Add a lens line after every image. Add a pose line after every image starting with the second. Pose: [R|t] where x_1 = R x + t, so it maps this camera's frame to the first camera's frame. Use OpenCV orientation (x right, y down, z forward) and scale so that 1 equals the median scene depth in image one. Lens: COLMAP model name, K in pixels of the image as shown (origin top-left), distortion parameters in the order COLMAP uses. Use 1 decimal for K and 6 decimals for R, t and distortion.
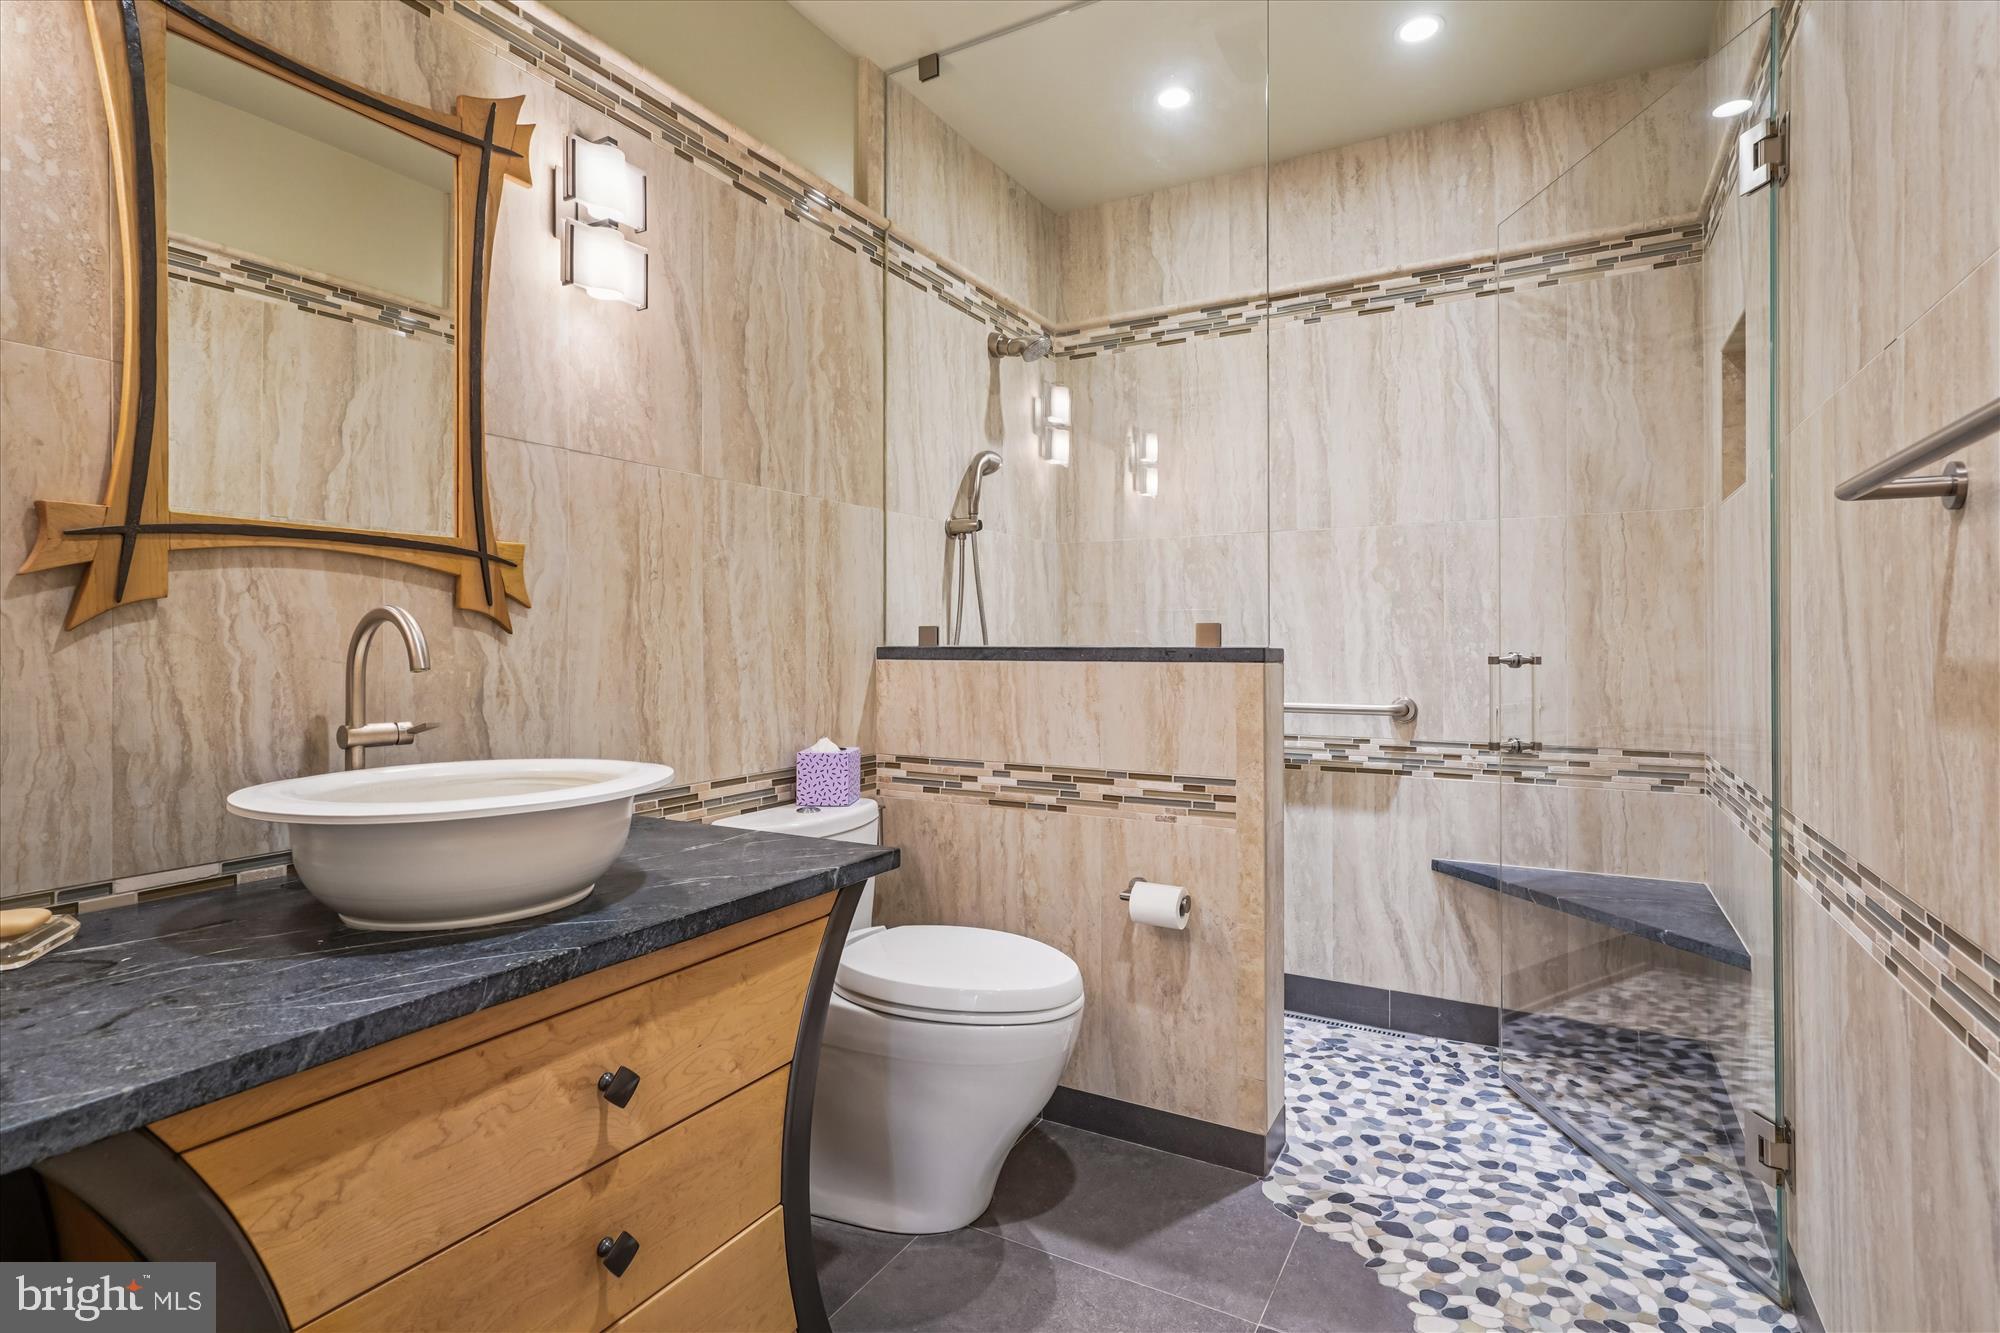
lens RADIAL K [[965.0, 0, 999.8], [0, 965.0, 651.9], [0, 0, 1]] dist [0.000945, 0.007409]
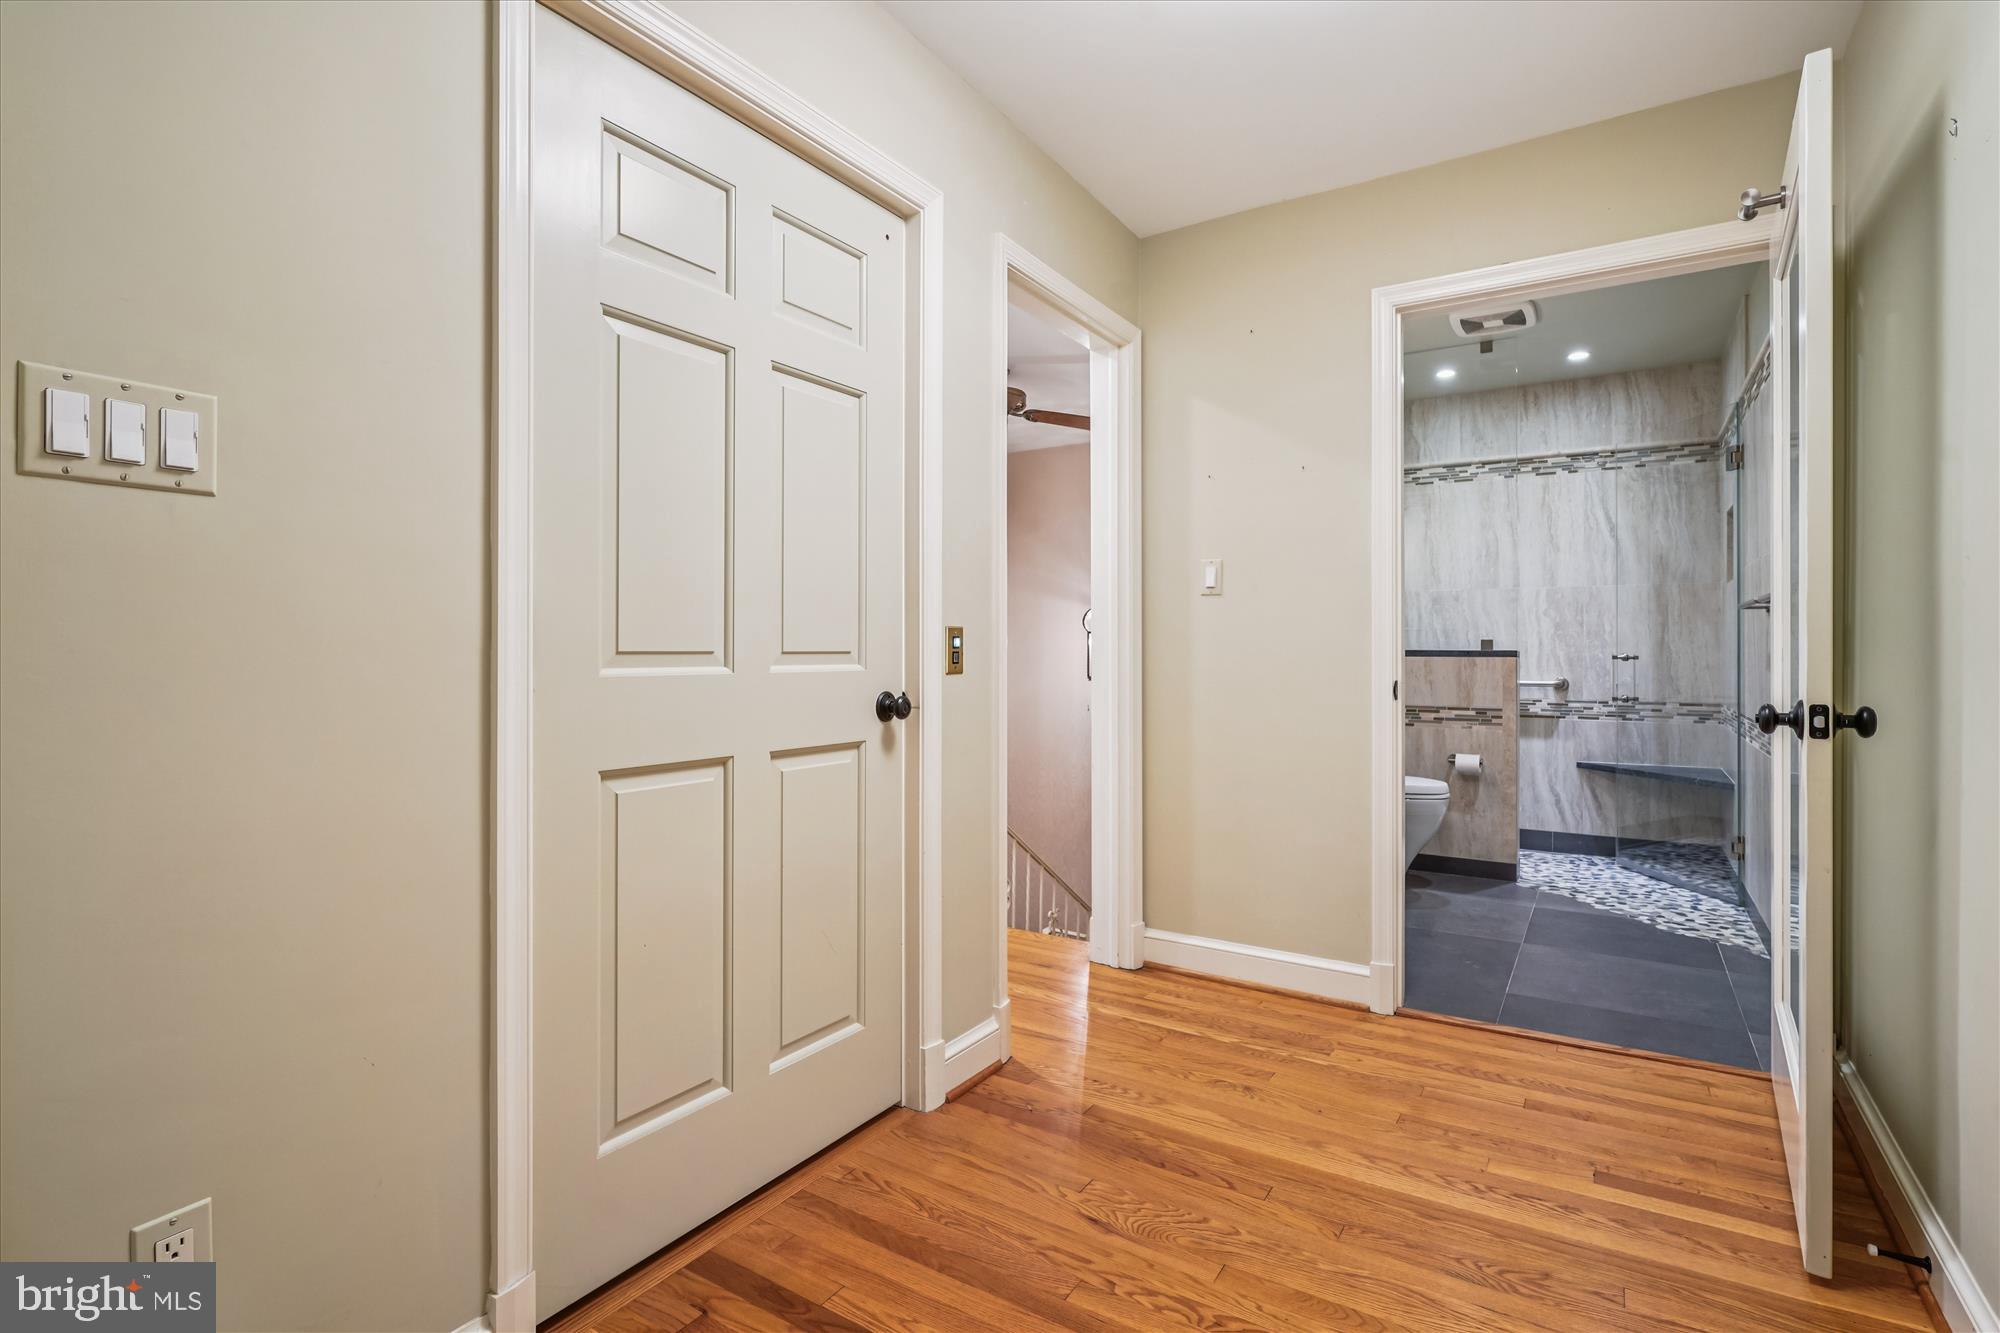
lens RADIAL K [[965.0, 0, 1000.7], [0, 965.0, 653.9], [0, 0, 1]] dist [0.000945, 0.007409]
pose [[0.998929, 0.004178, -0.046074, -0.636821], [-0.004320, 0.999986, -0.002982, 0.011393], [0.046061, 0.003177, 0.998934, -1.016957]]
